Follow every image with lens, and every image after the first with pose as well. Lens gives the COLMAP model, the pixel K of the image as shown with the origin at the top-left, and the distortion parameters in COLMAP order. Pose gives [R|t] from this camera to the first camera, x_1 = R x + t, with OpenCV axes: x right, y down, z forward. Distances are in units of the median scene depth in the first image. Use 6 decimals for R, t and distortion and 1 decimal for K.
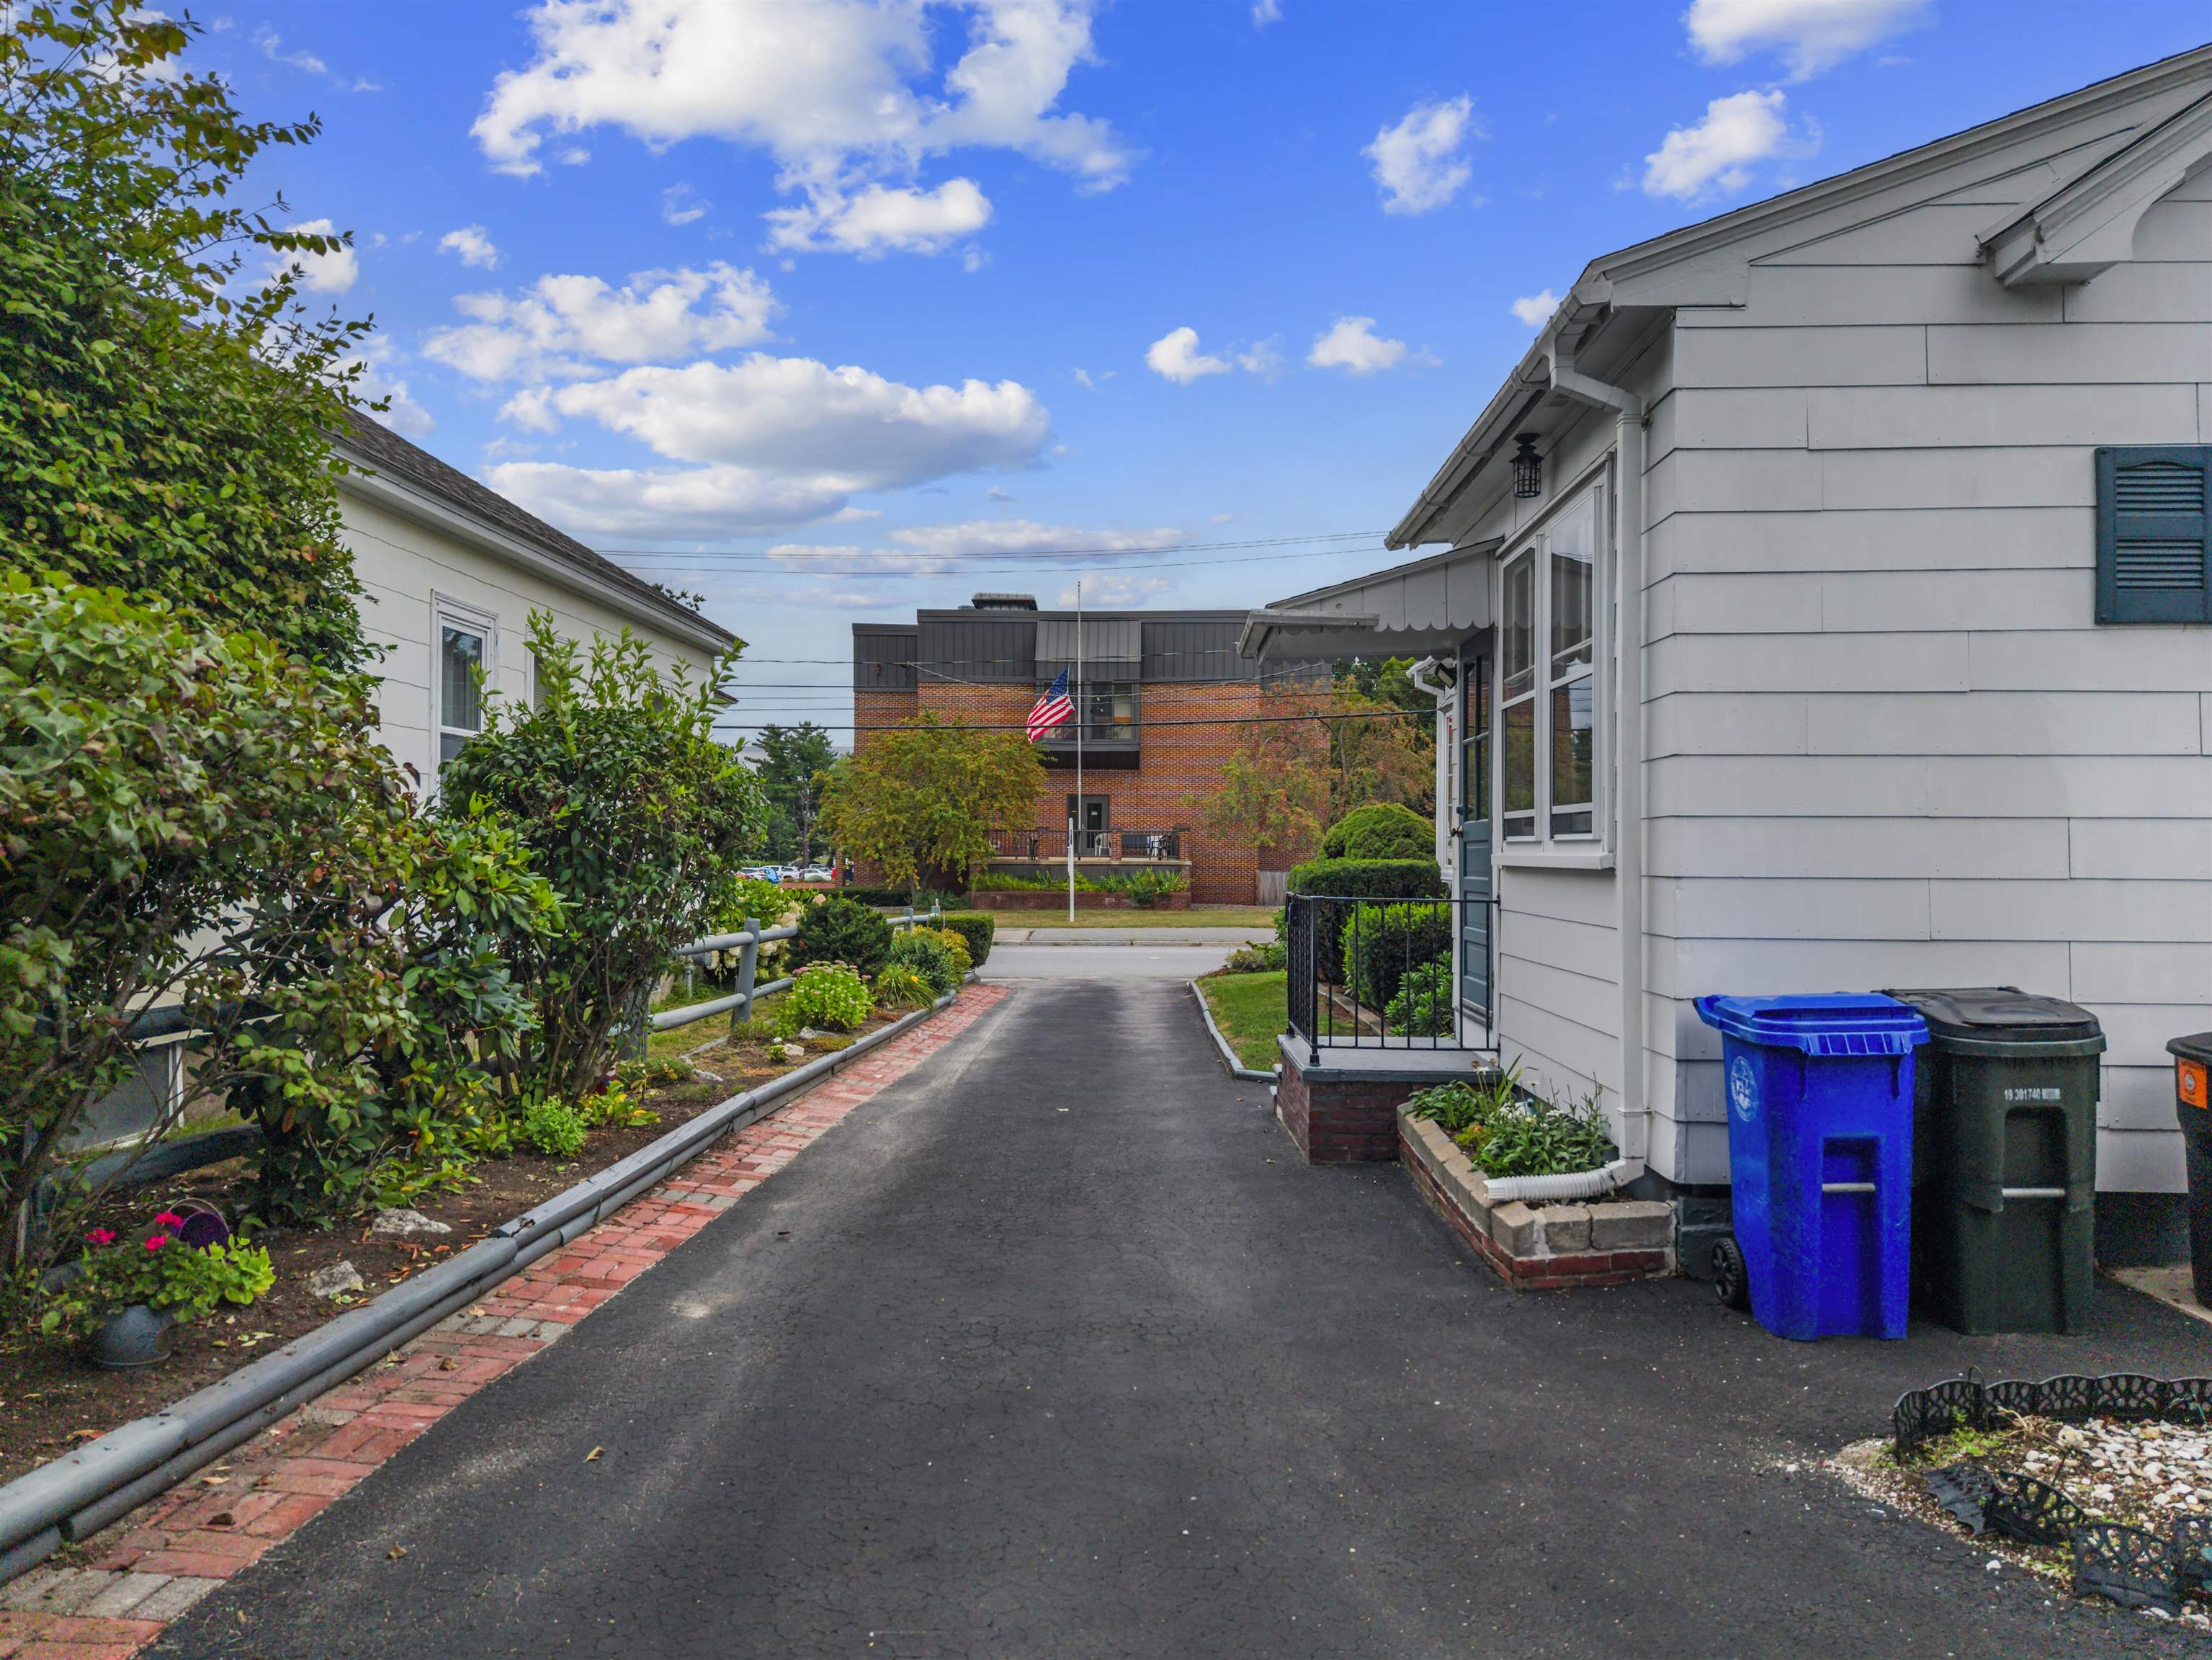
lens RADIAL K [[1498.3, 0, 1115.8], [0, 1498.3, 826.2], [0, 0, 1]] dist [0.023586, -0.014905]
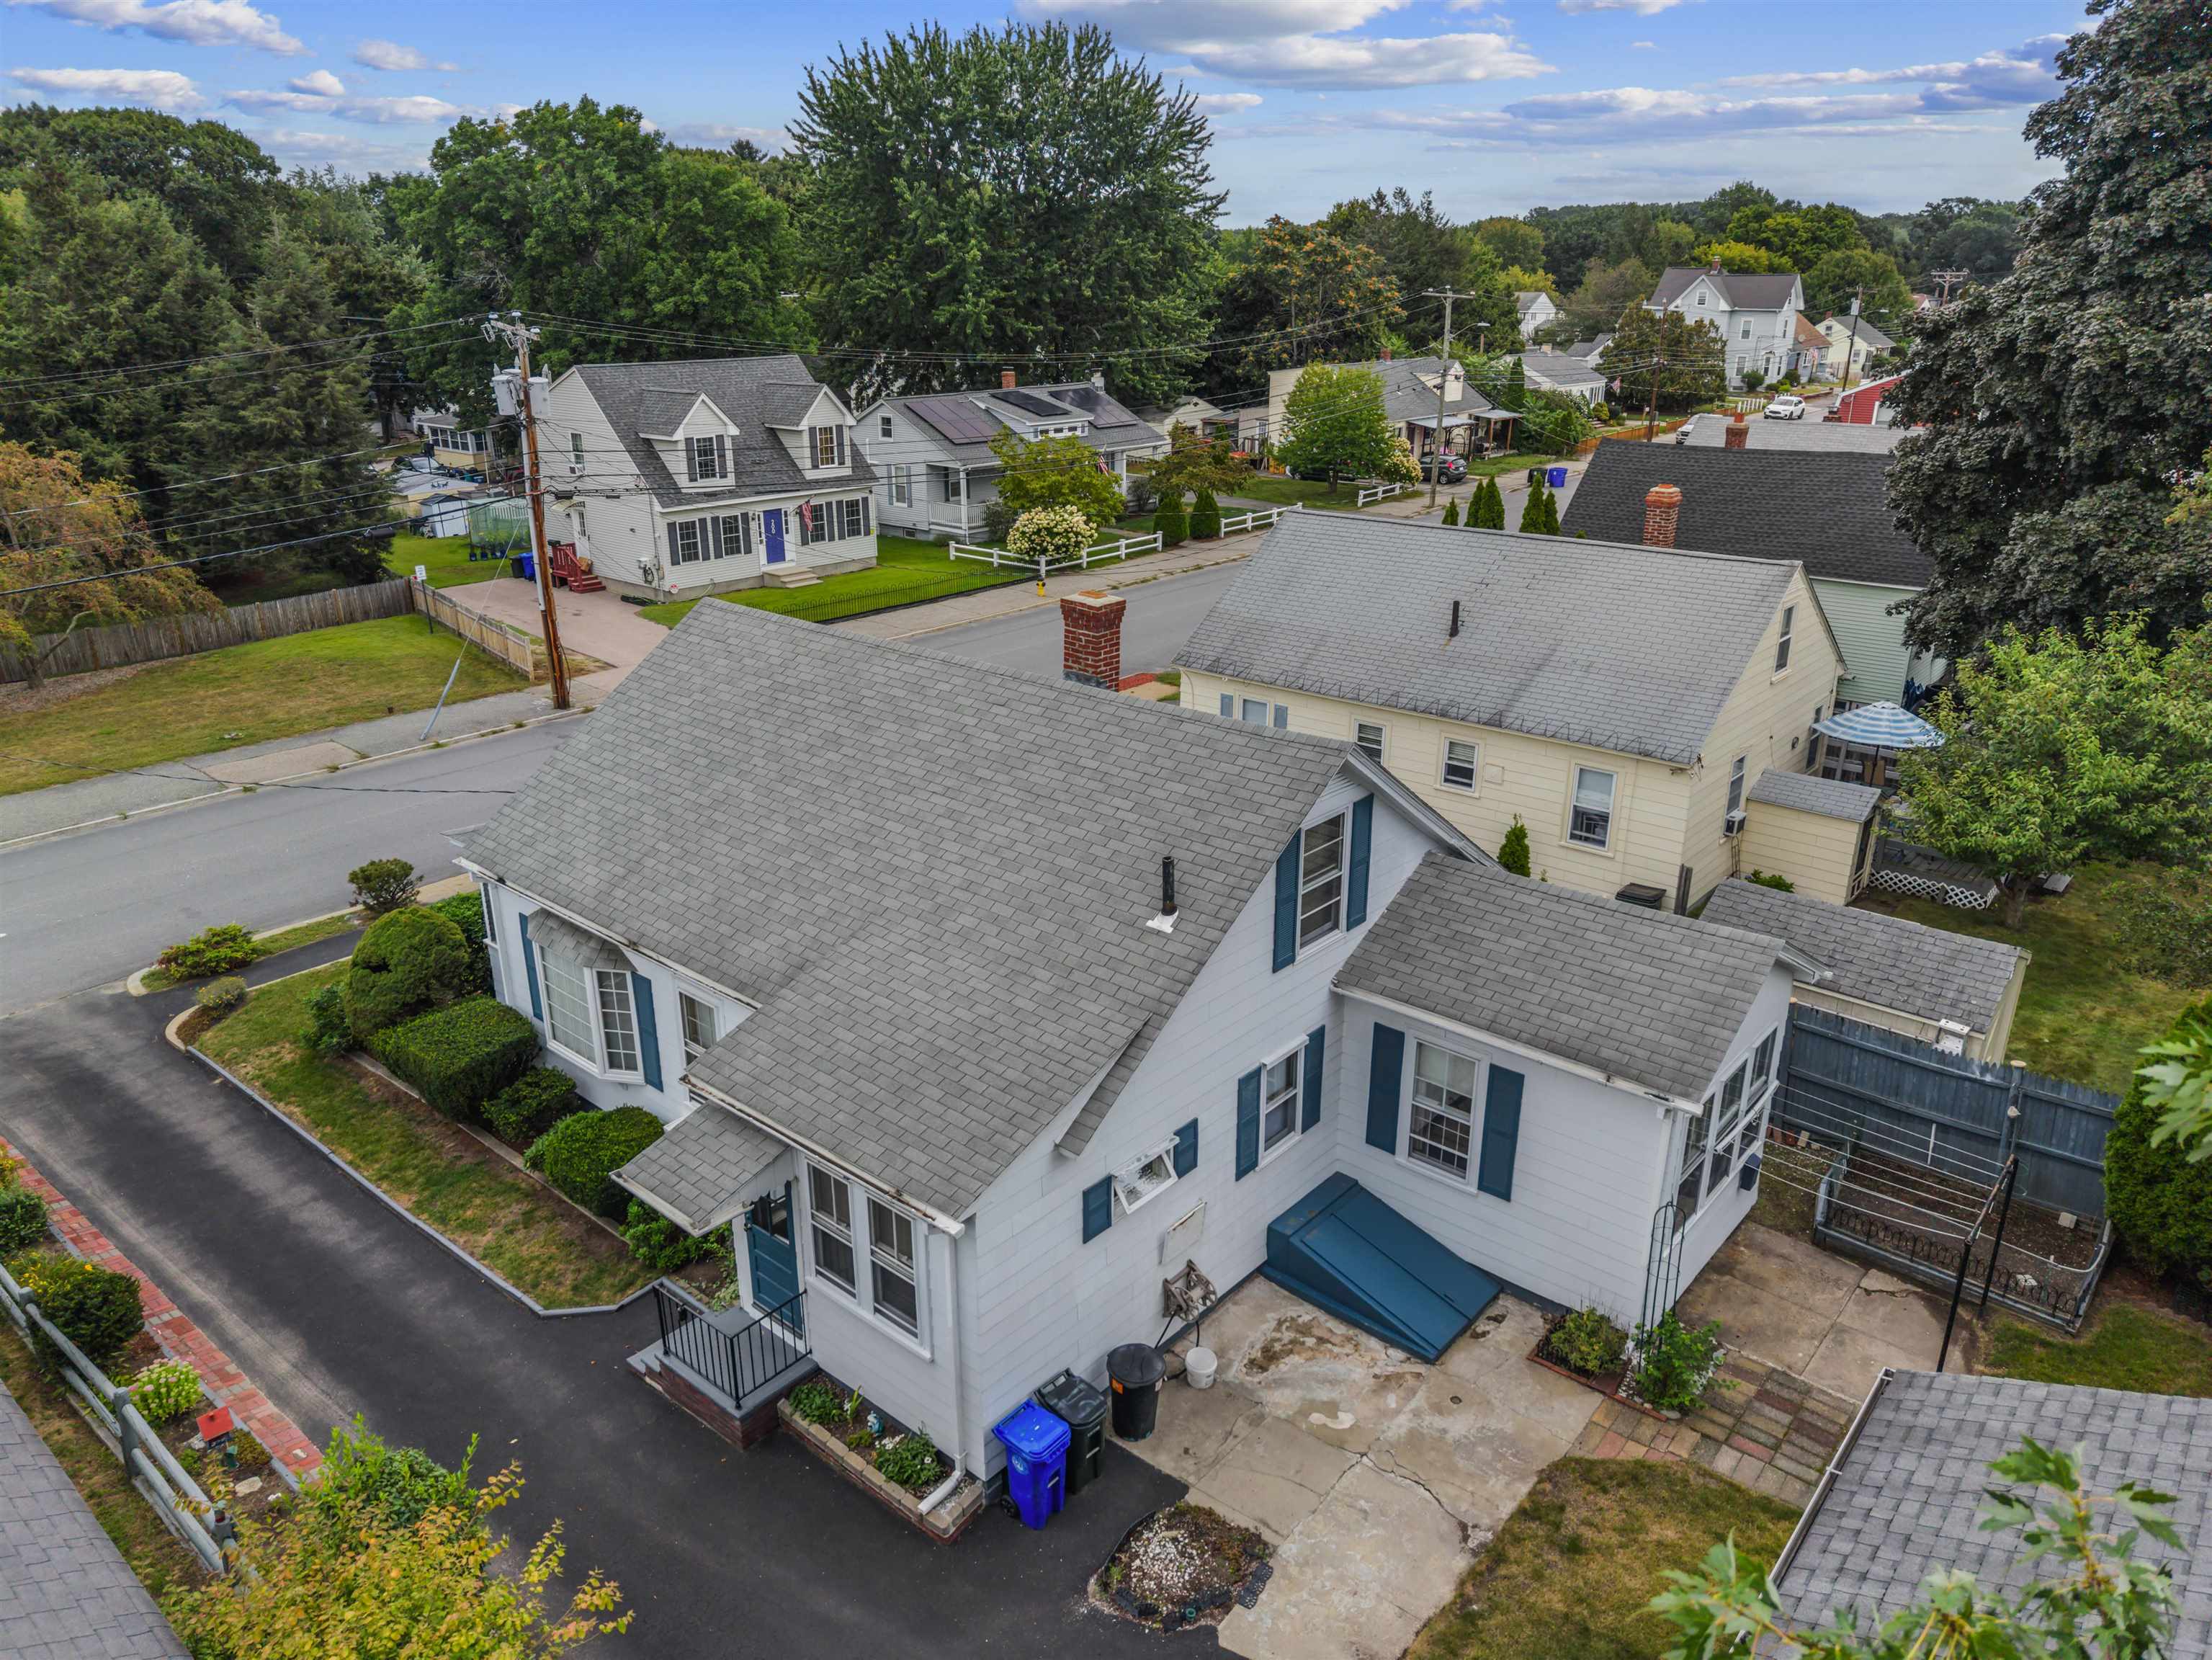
lens RADIAL K [[1519.3, 0, 1133.1], [0, 1519.3, 828.7], [0, 0, 1]] dist [0.023638, -0.003440]
pose [[0.617798, -0.272705, 0.737535, -1.230574], [-0.009962, 0.935148, 0.354117, -1.932591], [-0.786274, -0.226120, 0.575016, -0.570602]]
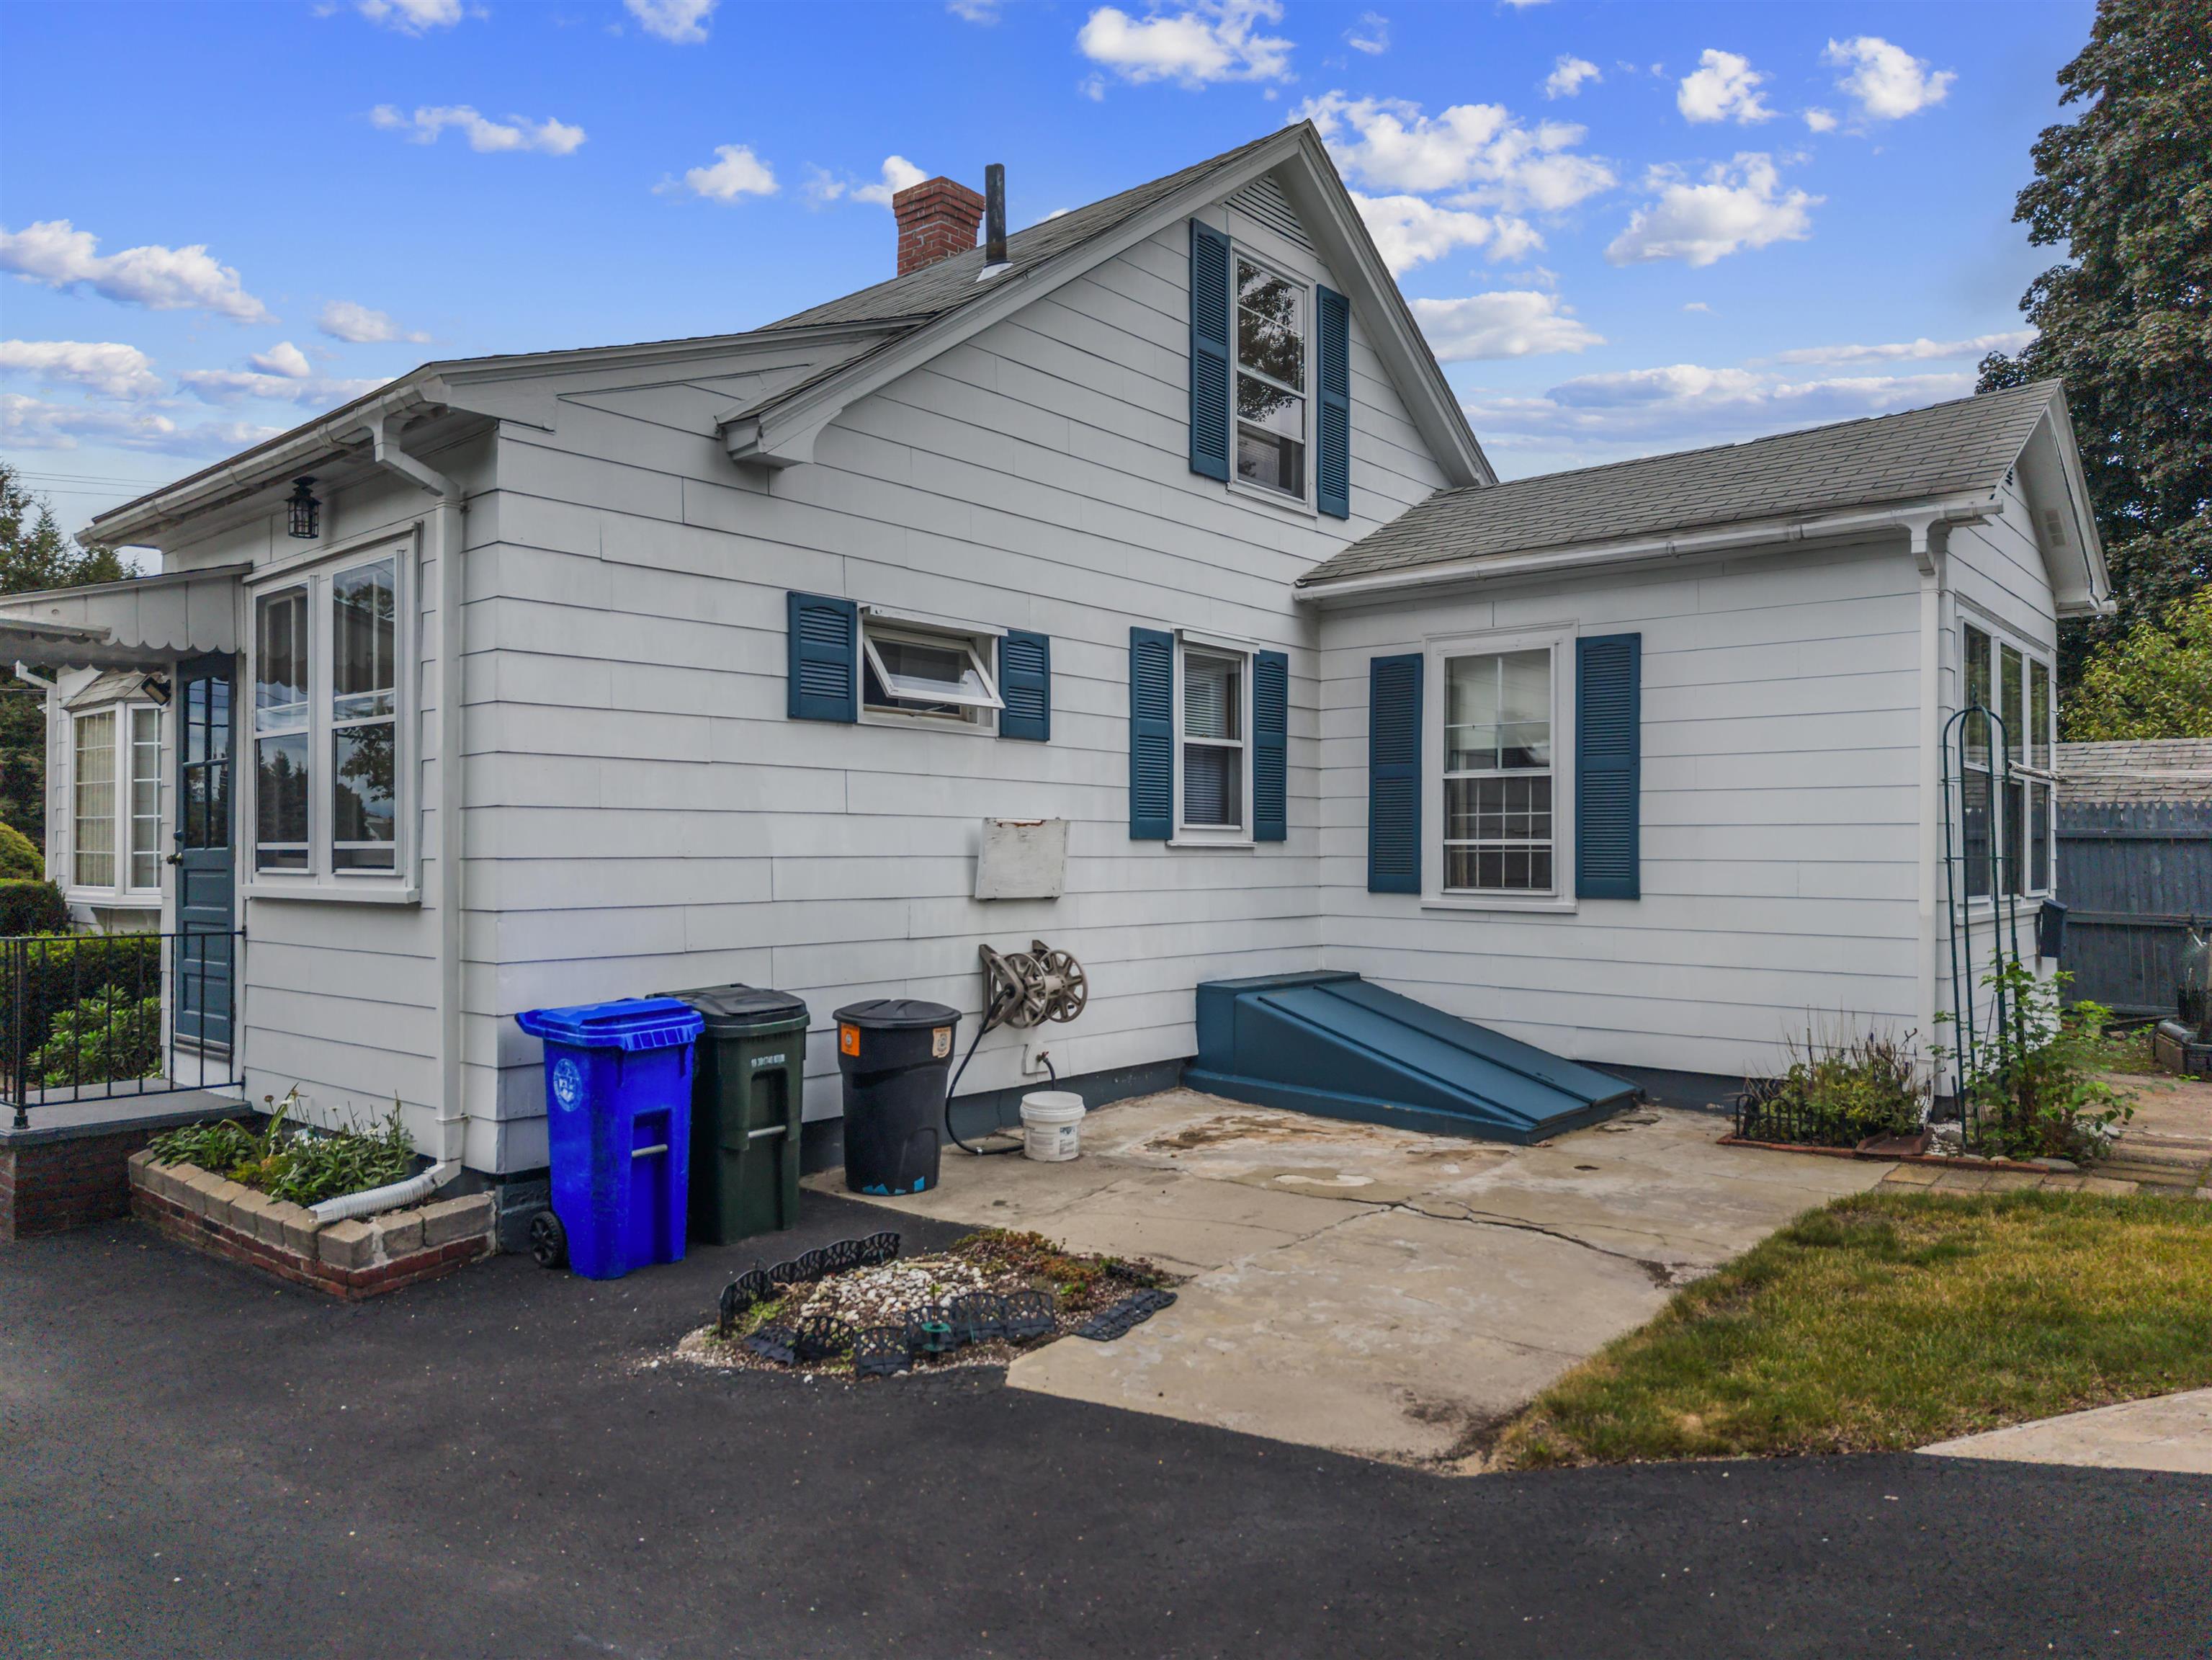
lens RADIAL K [[1498.3, 0, 1115.8], [0, 1498.3, 826.2], [0, 0, 1]] dist [0.023586, -0.014905]
pose [[0.621444, 0.007348, 0.783424, -0.245954], [-0.009192, 0.999956, -0.002087, -0.034206], [-0.783404, -0.005905, 0.621484, -0.096693]]
